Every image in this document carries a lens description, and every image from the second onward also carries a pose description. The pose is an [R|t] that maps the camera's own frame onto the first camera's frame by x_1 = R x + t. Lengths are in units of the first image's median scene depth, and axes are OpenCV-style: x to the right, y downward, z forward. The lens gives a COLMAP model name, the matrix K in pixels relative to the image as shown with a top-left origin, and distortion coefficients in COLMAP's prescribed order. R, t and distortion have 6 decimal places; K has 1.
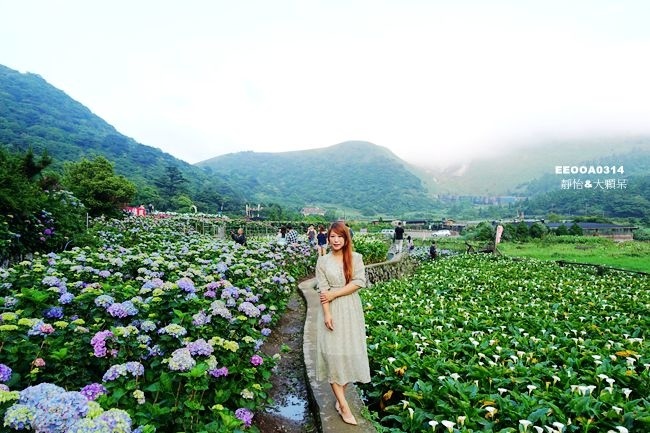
lens RADIAL K [[448.3, 0, 325.0], [0, 448.3, 216.5], [0, 0, 1]] dist [0.002253, 0.003800]
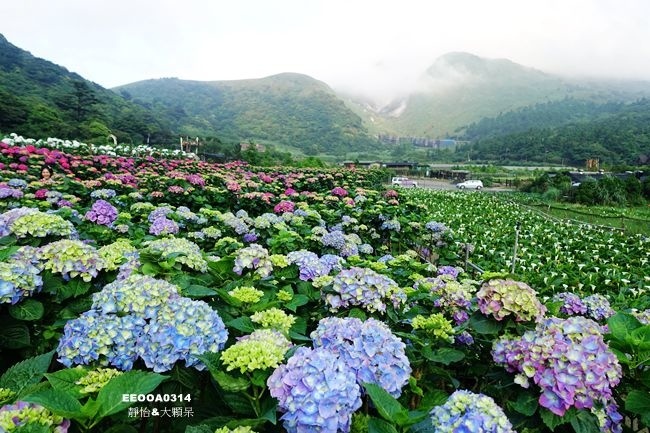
lens RADIAL K [[448.3, 0, 325.0], [0, 448.3, 216.5], [0, 0, 1]] dist [0.002253, 0.003800]
pose [[0.986883, 0.009891, 0.161132, -0.063341], [-0.031737, 0.990530, 0.133578, -0.000745], [-0.158285, -0.136939, 0.977851, 0.198118]]
